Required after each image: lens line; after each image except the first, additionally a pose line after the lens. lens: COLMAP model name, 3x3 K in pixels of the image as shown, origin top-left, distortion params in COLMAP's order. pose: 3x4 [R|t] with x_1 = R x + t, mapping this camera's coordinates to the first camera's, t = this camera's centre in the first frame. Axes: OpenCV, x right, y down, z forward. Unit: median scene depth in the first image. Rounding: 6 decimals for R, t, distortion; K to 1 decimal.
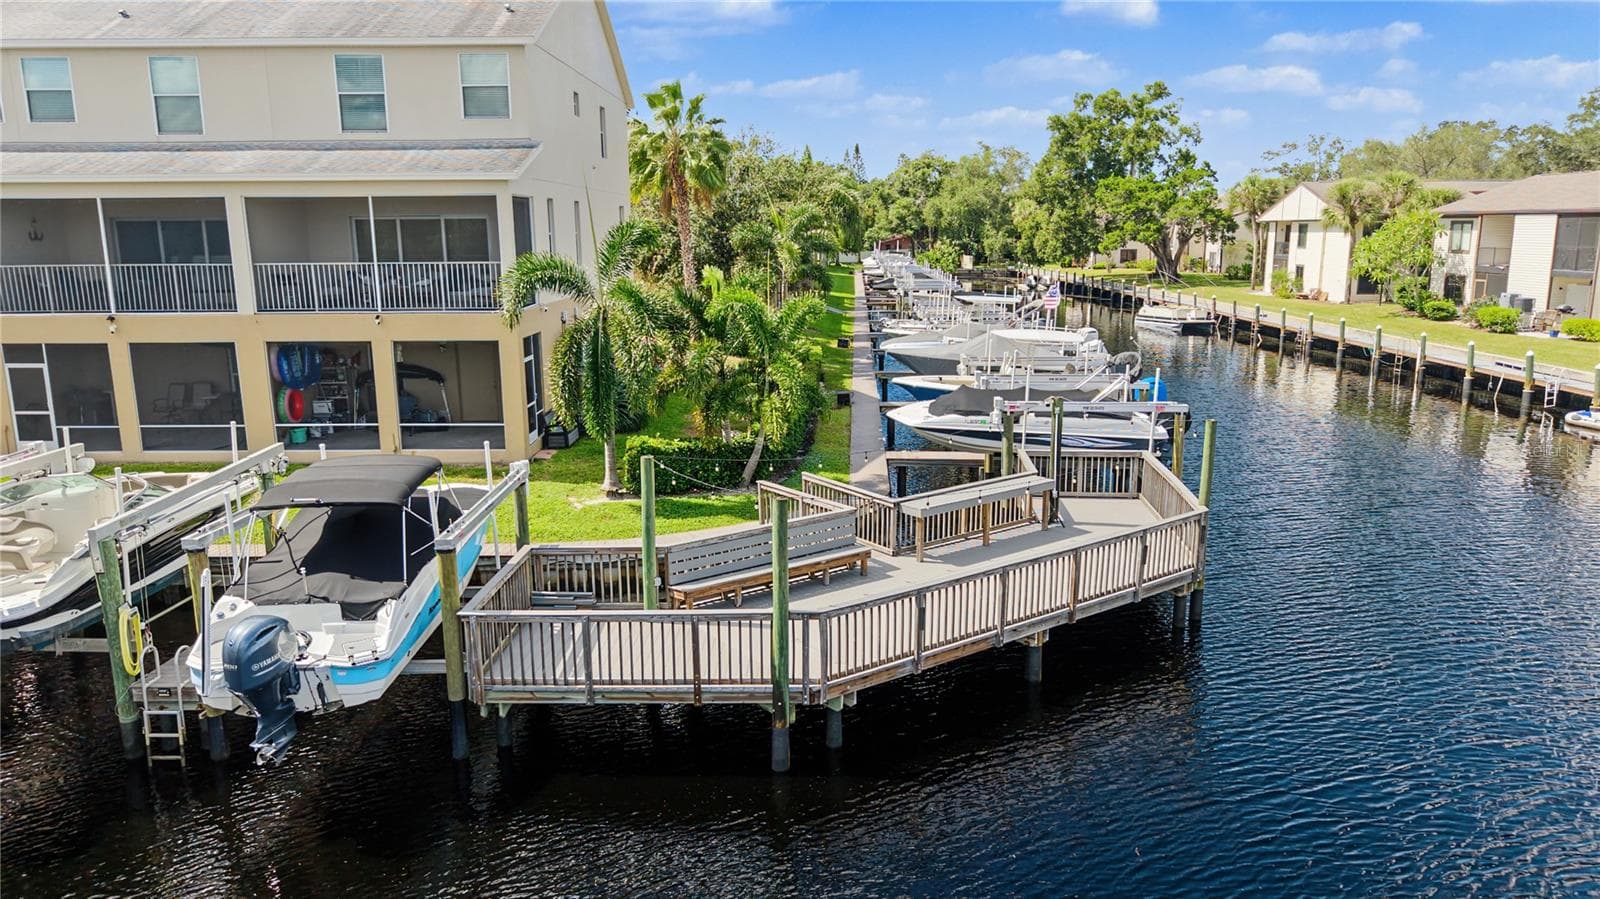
lens RADIAL K [[1108.6, 0, 804.9], [0, 1108.6, 456.4], [0, 0, 1]] dist [0.013858, 0.003202]
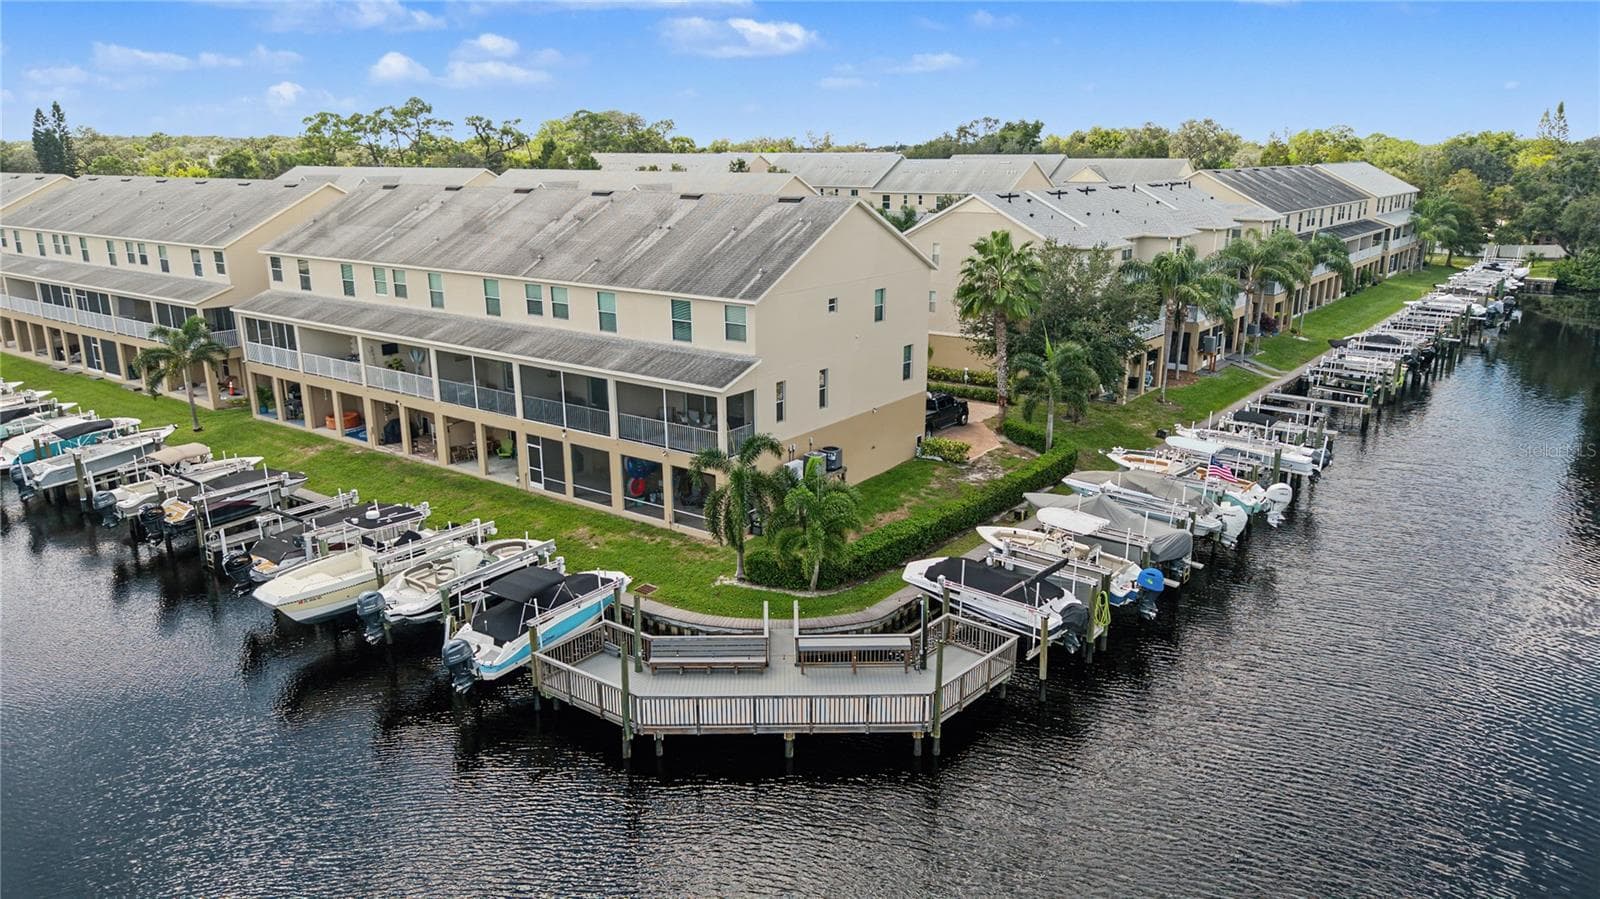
lens RADIAL K [[1108.6, 0, 793.4], [0, 1108.6, 451.4], [0, 0, 1]] dist [0.013858, 0.003202]
pose [[0.804935, 0.167320, -0.569283, 0.816817], [-0.121576, 0.985571, 0.117770, -0.364019], [0.580774, -0.025586, 0.813662, -0.354921]]
